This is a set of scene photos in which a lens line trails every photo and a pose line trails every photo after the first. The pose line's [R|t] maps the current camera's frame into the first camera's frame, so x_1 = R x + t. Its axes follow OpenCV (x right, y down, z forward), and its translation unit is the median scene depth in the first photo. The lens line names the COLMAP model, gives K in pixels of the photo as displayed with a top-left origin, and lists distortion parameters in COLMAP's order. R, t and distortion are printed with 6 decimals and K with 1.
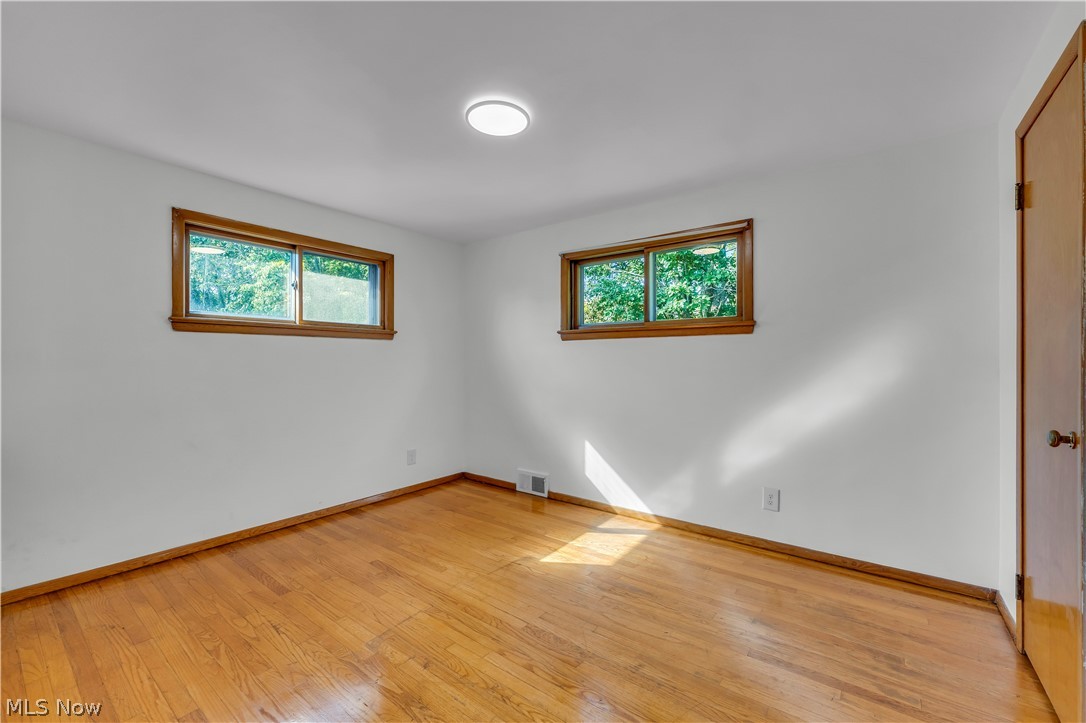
lens RADIAL K [[440.5, 0, 541.7], [0, 440.5, 355.2], [0, 0, 1]] dist [0.000207, -0.000213]
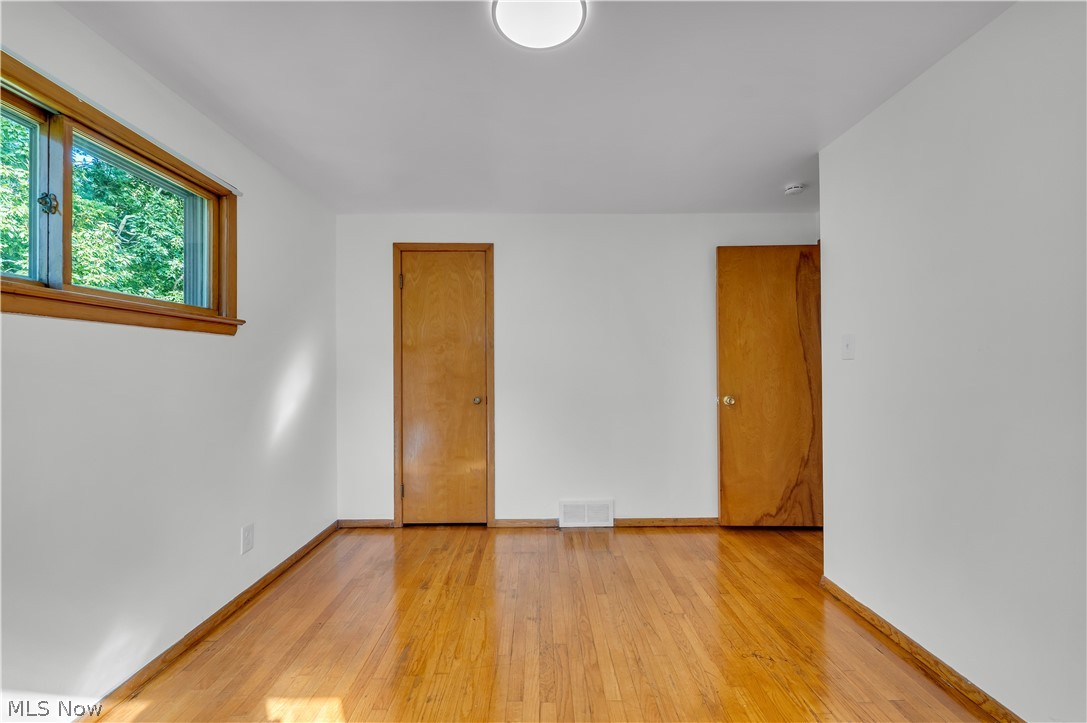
lens RADIAL K [[439.7, 0, 543.5], [0, 439.7, 361.5], [0, 0, 1]] dist [-0.000866, -0.000184]
pose [[-0.617345, 0.014299, 0.786562, -0.716567], [-0.004275, 0.999759, -0.021530, 0.016086], [-0.786681, -0.016654, -0.617135, 1.615085]]
